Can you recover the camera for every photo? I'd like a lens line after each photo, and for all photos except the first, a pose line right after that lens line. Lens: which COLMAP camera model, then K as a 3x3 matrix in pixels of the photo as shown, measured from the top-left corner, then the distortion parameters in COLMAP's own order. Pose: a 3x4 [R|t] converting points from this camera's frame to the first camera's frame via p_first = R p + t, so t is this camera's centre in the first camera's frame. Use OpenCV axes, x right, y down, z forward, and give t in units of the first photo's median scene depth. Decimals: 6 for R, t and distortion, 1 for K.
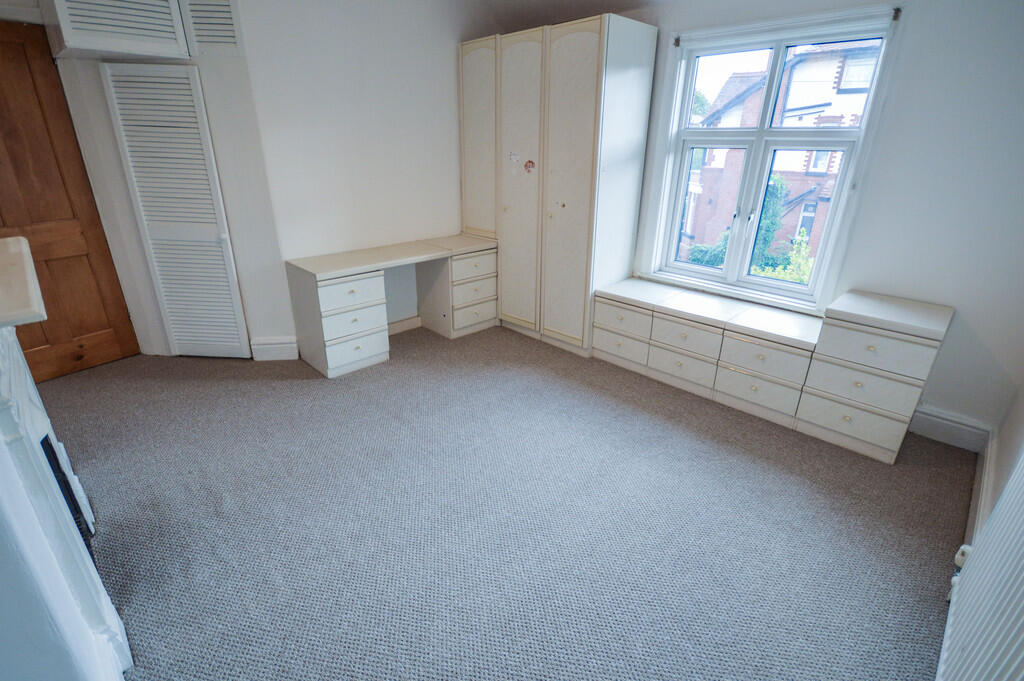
lens RADIAL K [[468.2, 0, 510.5], [0, 468.2, 344.3], [0, 0, 1]] dist [-0.015005, -0.000672]
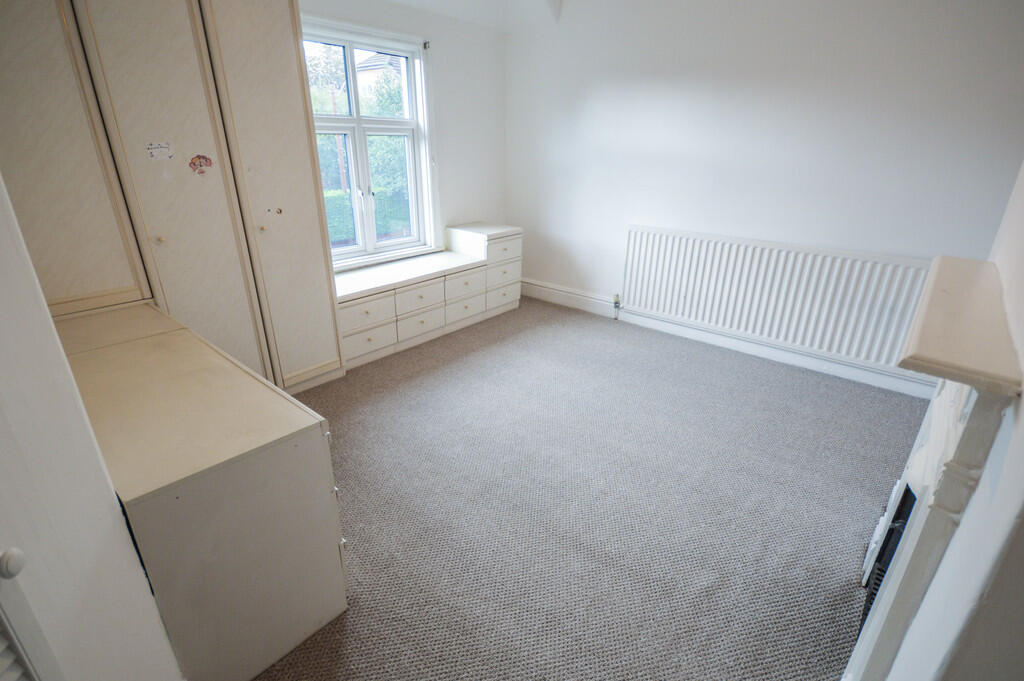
lens RADIAL K [[496.2, 0, 513.4], [0, 496.2, 340.2], [0, 0, 1]] dist [-0.000367, -0.000037]
pose [[-0.080333, -0.389305, 0.917599, -0.822115], [0.377296, 0.840201, 0.389500, -0.321356], [-0.922602, 0.377496, 0.079387, 0.730211]]
